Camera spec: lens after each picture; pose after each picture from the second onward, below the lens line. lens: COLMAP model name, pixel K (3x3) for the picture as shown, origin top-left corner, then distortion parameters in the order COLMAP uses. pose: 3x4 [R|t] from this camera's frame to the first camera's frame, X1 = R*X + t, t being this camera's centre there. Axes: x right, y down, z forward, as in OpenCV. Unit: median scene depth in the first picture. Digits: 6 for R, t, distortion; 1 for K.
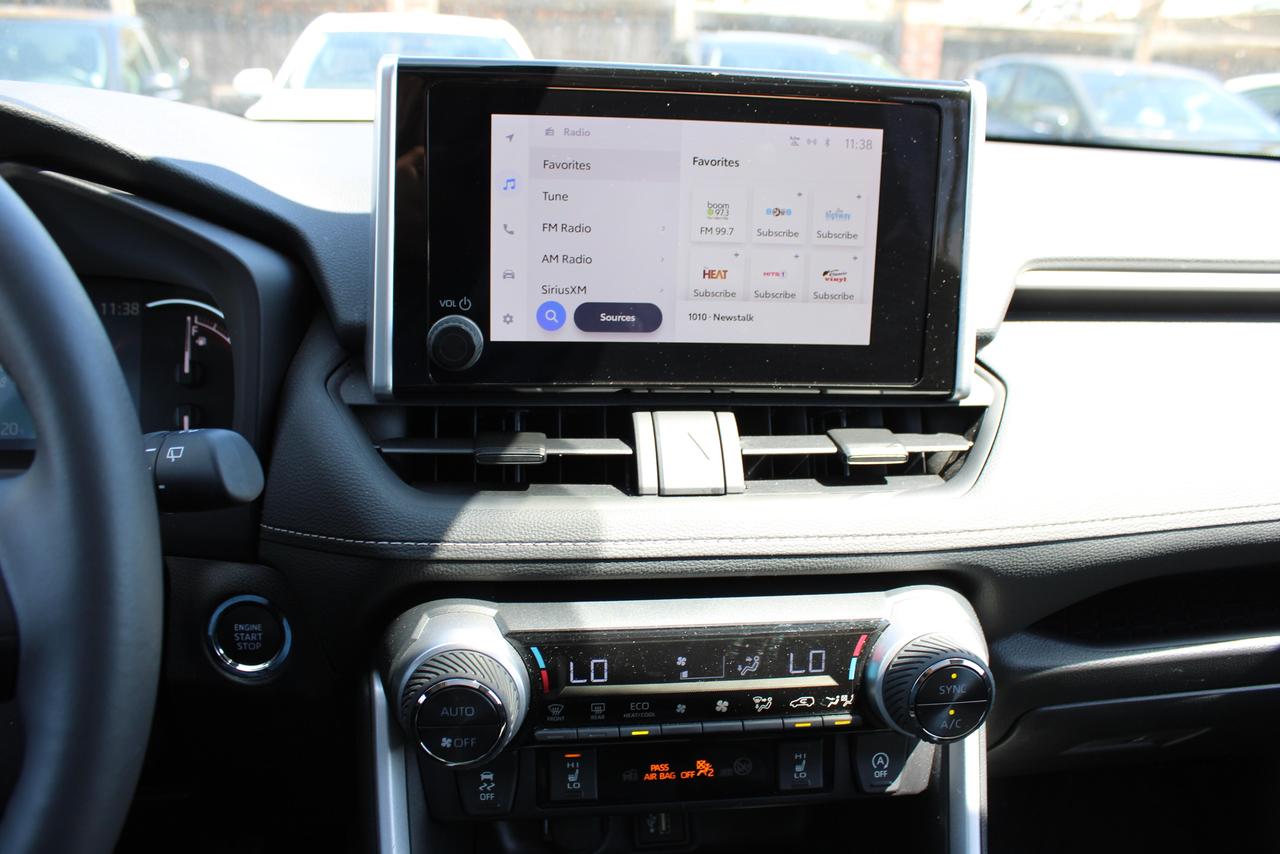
lens RADIAL K [[1059.1, 0, 640.0], [0, 1059.1, 427.0], [0, 0, 1]] dist [-0.160681, 0.125083]
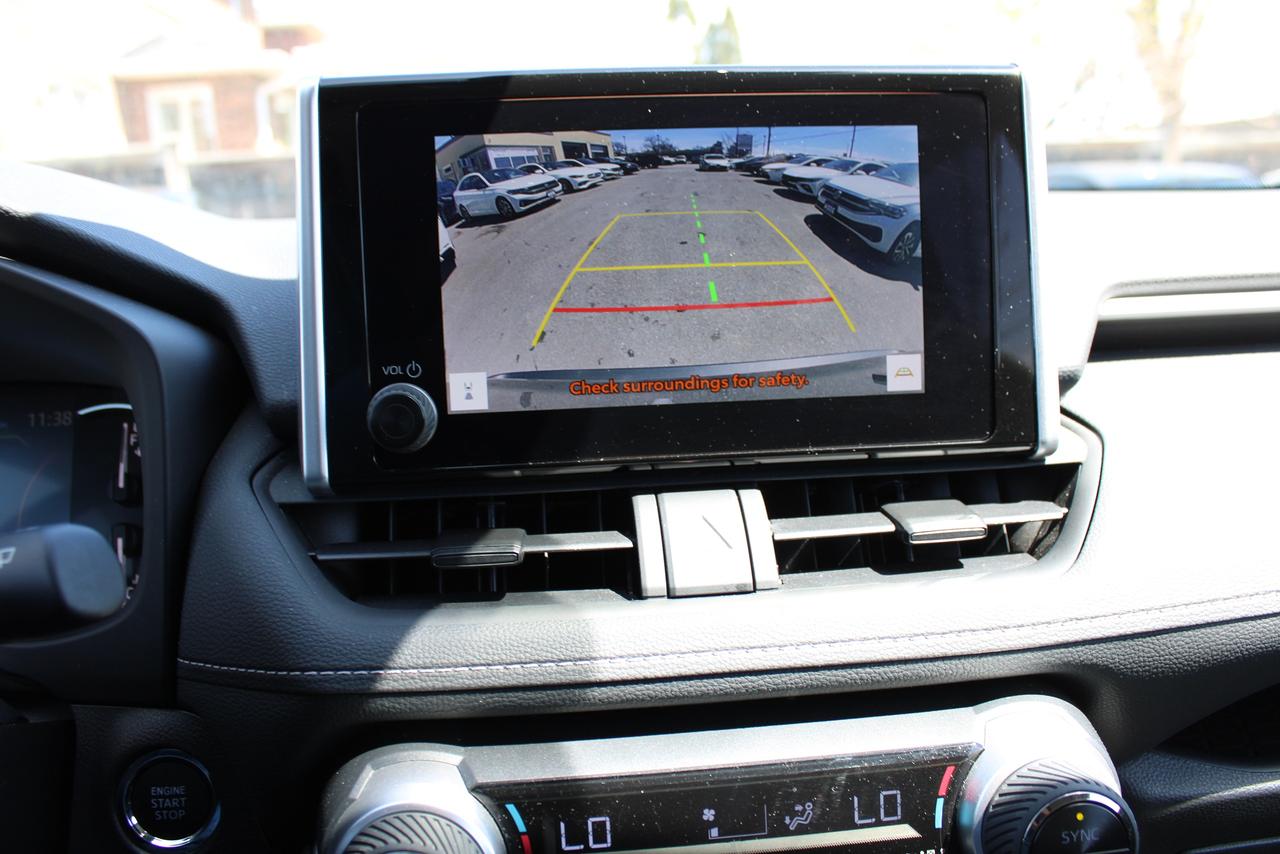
lens RADIAL K [[1059.1, 0, 640.0], [0, 1059.1, 427.0], [0, 0, 1]] dist [-0.160681, 0.125083]
pose [[0.996885, -0.062349, -0.048292, 0.042241], [0.055365, 0.989370, -0.134465, 0.044069], [0.056163, 0.131372, 0.989741, 0.218750]]
